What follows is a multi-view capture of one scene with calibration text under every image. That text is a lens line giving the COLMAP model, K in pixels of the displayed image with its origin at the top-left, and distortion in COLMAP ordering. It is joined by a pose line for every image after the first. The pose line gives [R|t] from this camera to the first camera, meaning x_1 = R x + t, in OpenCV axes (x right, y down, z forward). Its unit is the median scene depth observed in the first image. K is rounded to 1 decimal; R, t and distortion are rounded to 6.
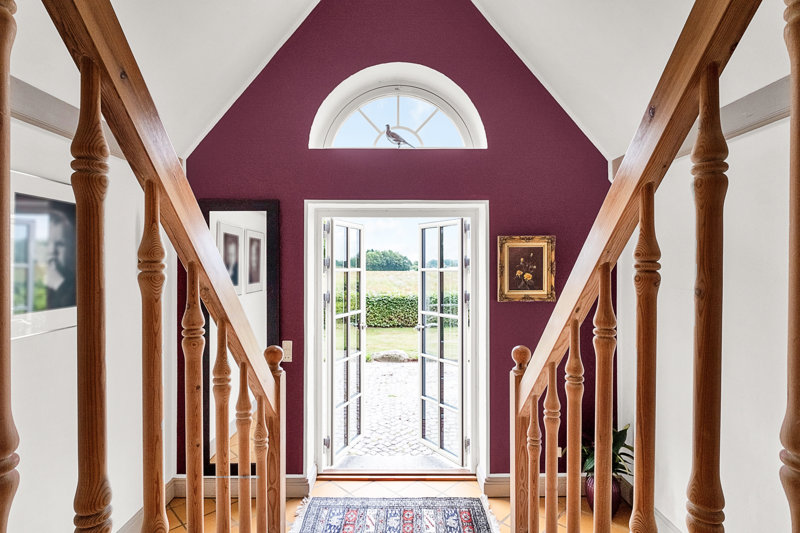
lens RADIAL K [[387.1, 0, 400.0], [0, 387.1, 266.5], [0, 0, 1]] dist [0.000907, -0.000085]
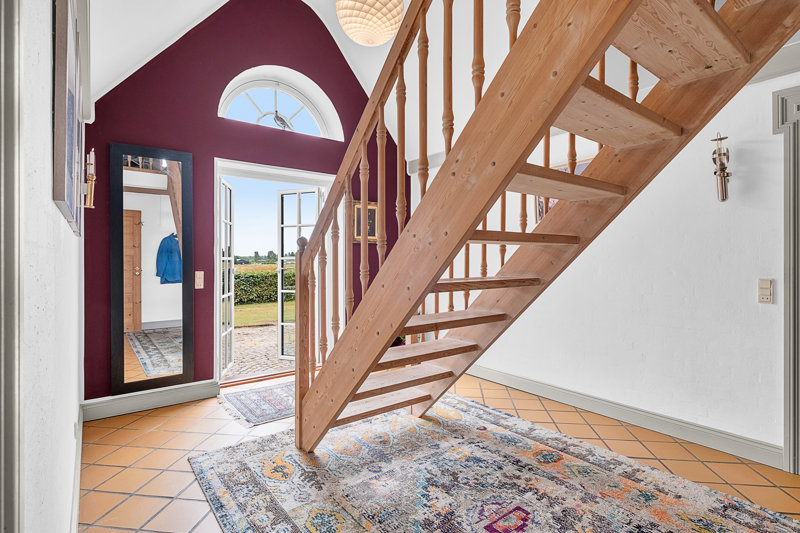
lens RADIAL K [[396.3, 0, 398.0], [0, 396.3, 262.3], [0, 0, 1]] dist [-0.000892, -0.000880]
pose [[0.795920, -0.008901, 0.605336, -0.534499], [0.006052, 0.999959, 0.006747, 0.155540], [-0.605371, -0.001707, 0.795941, -0.358945]]
